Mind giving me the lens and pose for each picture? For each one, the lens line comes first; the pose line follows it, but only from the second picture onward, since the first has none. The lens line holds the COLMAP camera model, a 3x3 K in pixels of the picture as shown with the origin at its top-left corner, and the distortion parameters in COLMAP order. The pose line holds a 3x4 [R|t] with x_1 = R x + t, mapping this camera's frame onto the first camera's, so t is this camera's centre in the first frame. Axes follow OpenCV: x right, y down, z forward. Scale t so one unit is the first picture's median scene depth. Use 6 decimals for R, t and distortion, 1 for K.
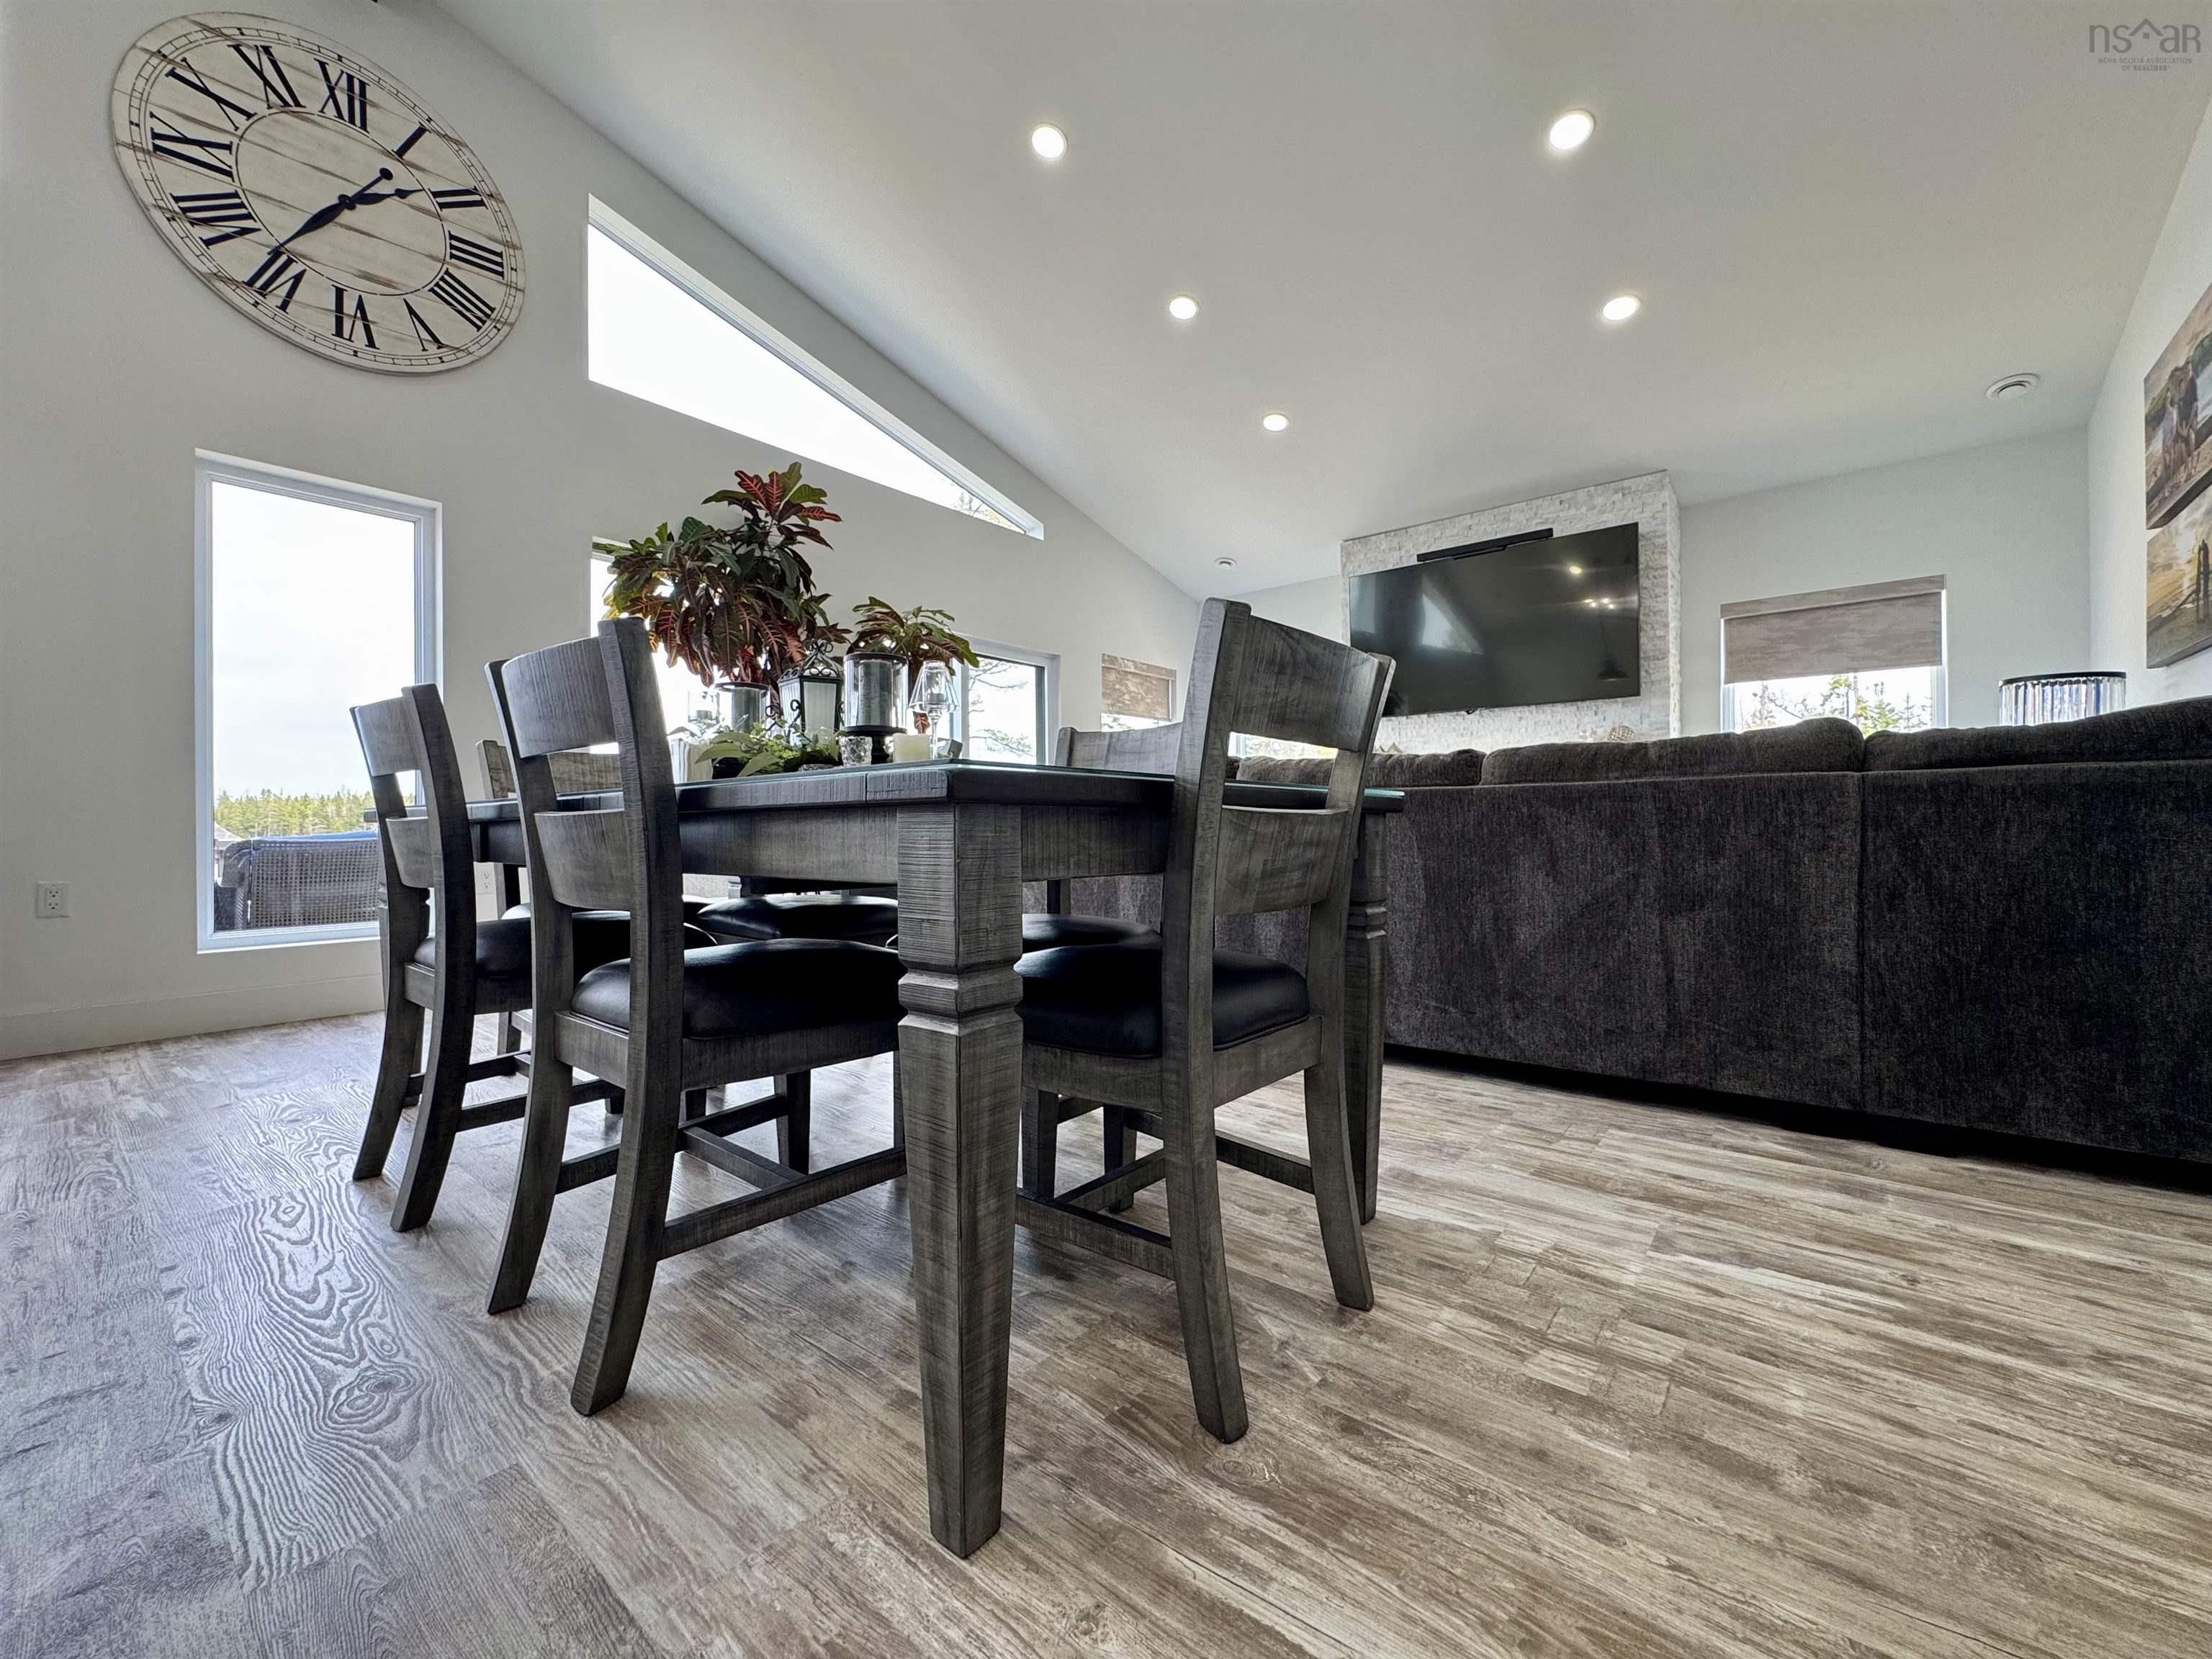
lens RADIAL K [[882.3, 0, 1106.0], [0, 882.3, 820.0], [0, 0, 1]] dist [-0.004128, 0.000307]
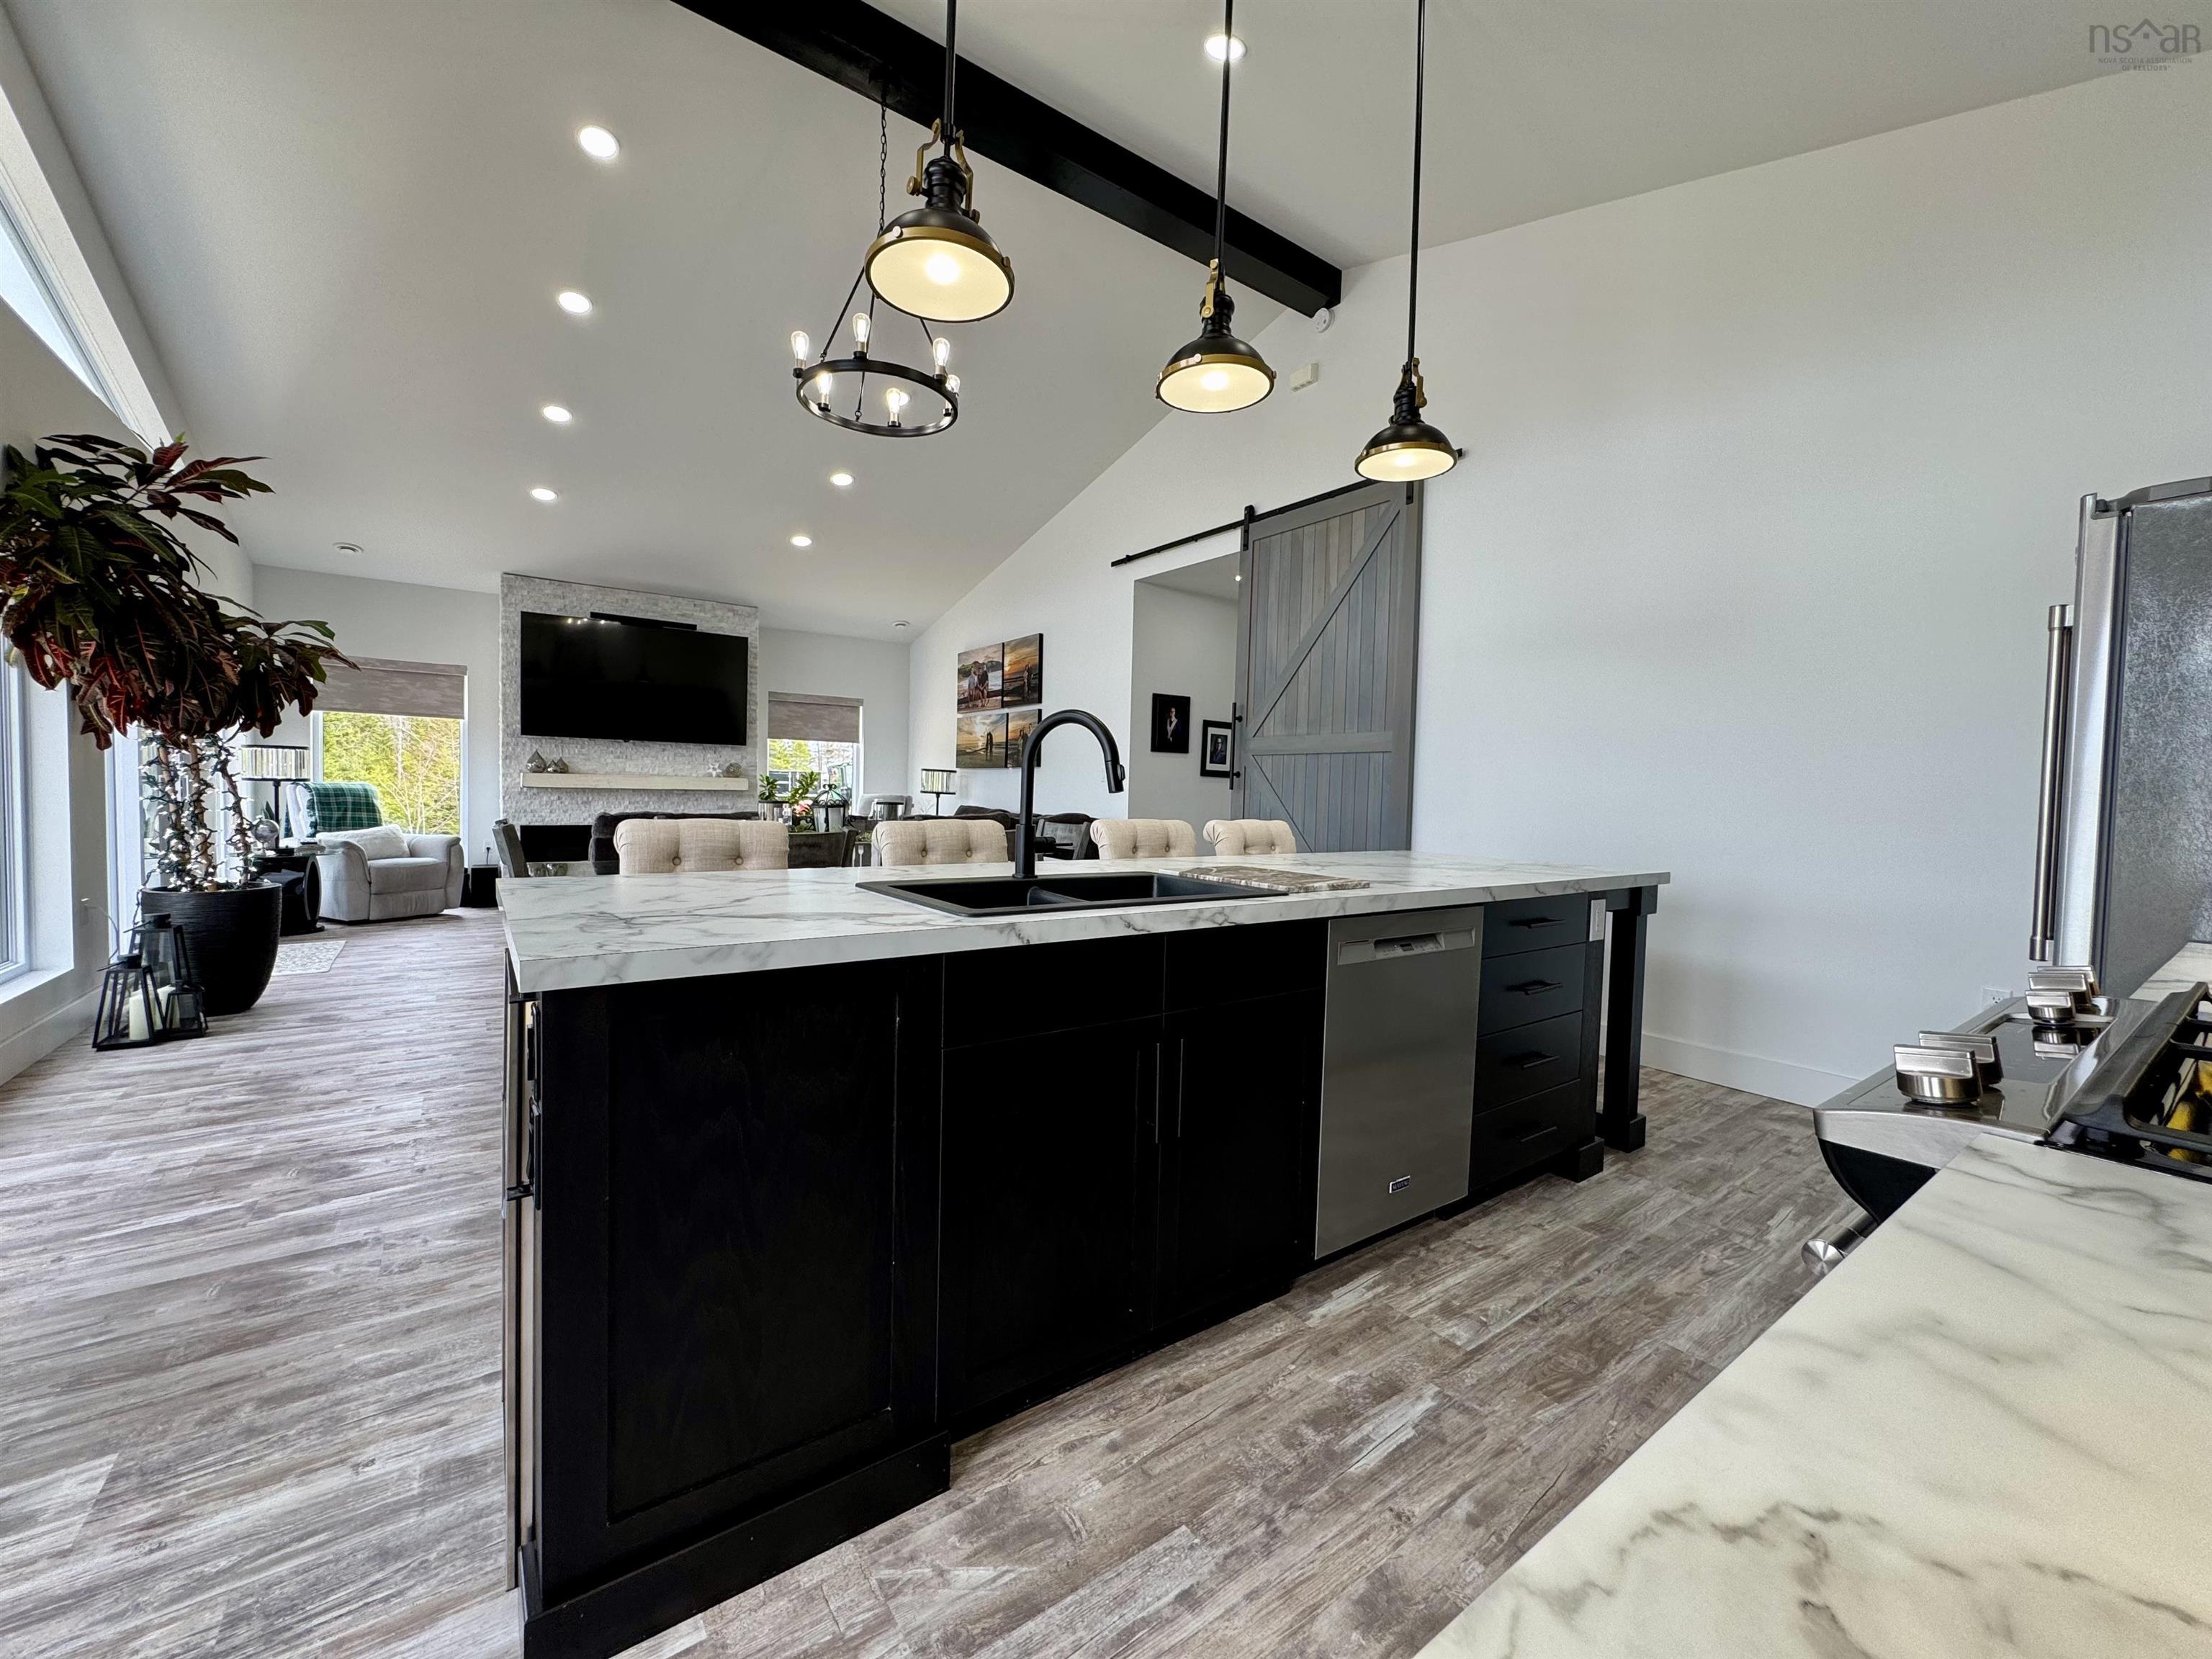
lens RADIAL K [[882.3, 0, 1107.0], [0, 882.3, 826.0], [0, 0, 1]] dist [-0.004128, 0.000307]
pose [[0.246091, -0.028502, 0.968827, -1.114013], [-0.032247, 0.998773, 0.037574, -0.106566], [-0.968710, -0.040489, 0.244870, -0.057040]]
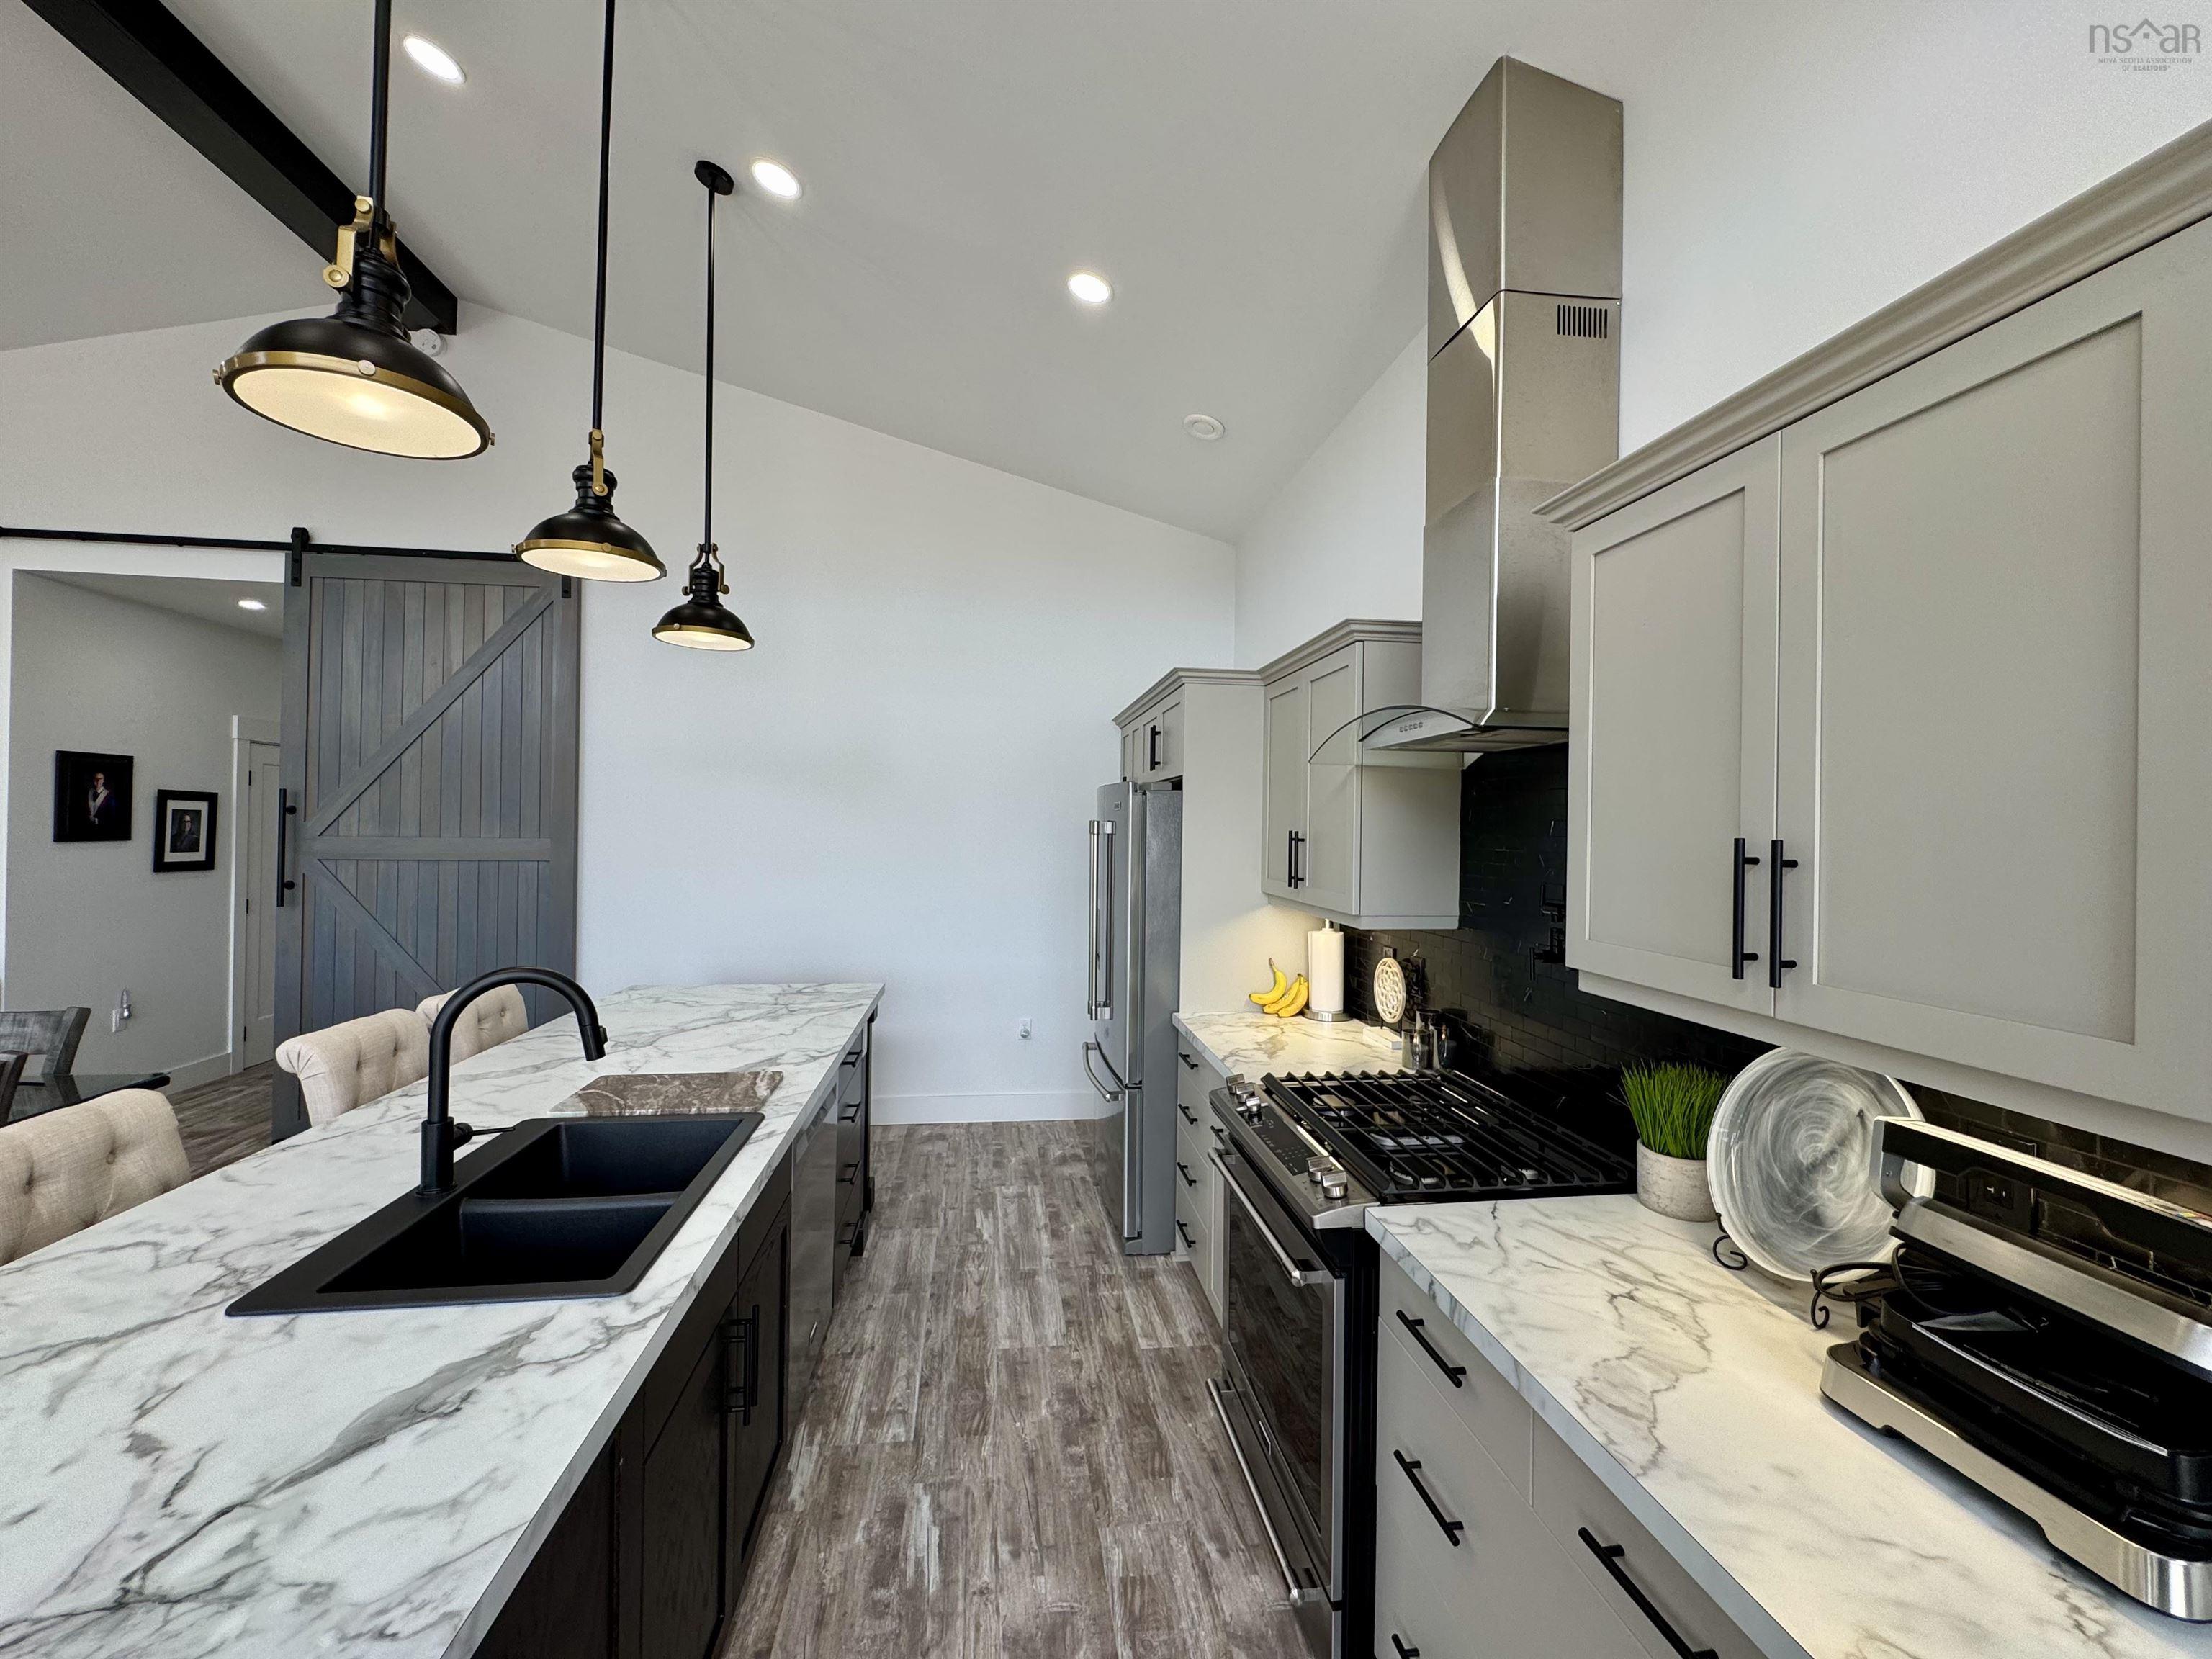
lens RADIAL K [[882.3, 0, 1107.2], [0, 882.3, 823.2], [0, 0, 1]] dist [-0.004128, 0.000307]
pose [[-0.736580, -0.003119, 0.676343, -1.110857], [-0.014634, 0.999829, -0.011327, -0.226887], [-0.676192, -0.018241, -0.736500, 0.222642]]
